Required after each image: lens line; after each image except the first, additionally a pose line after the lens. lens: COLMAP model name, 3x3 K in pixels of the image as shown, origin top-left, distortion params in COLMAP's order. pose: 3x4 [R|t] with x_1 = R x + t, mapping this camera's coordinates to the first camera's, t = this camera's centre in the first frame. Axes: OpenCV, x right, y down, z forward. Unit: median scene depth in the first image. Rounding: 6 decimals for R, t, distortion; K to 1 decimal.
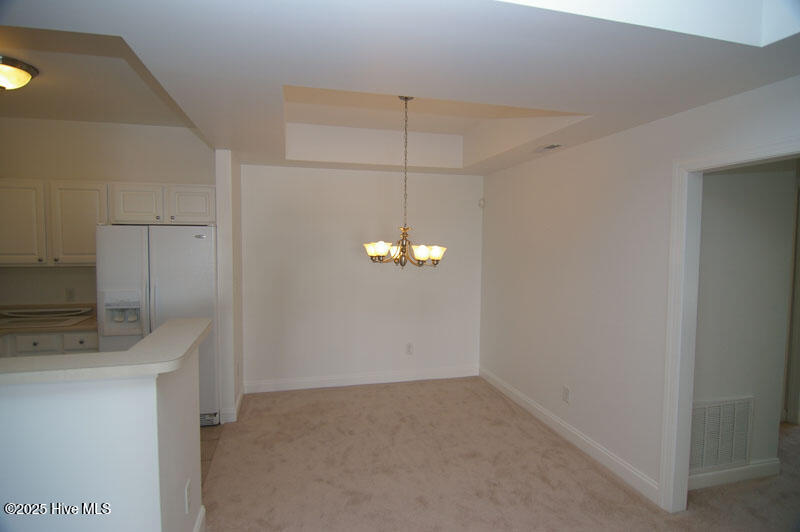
lens RADIAL K [[428.3, 0, 399.4], [0, 428.3, 263.5], [0, 0, 1]] dist [-0.004486, -0.013790]
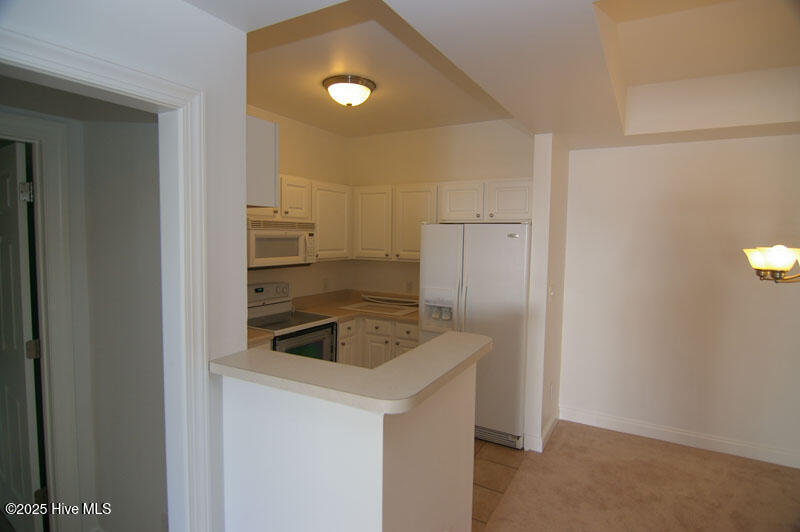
lens RADIAL K [[428.3, 0, 399.4], [0, 428.3, 263.5], [0, 0, 1]] dist [-0.004486, -0.013790]
pose [[0.709906, 0.049885, -0.702528, -0.004147], [-0.046956, 0.998621, 0.023461, -0.014804], [0.702730, 0.016333, 0.711269, 0.200487]]
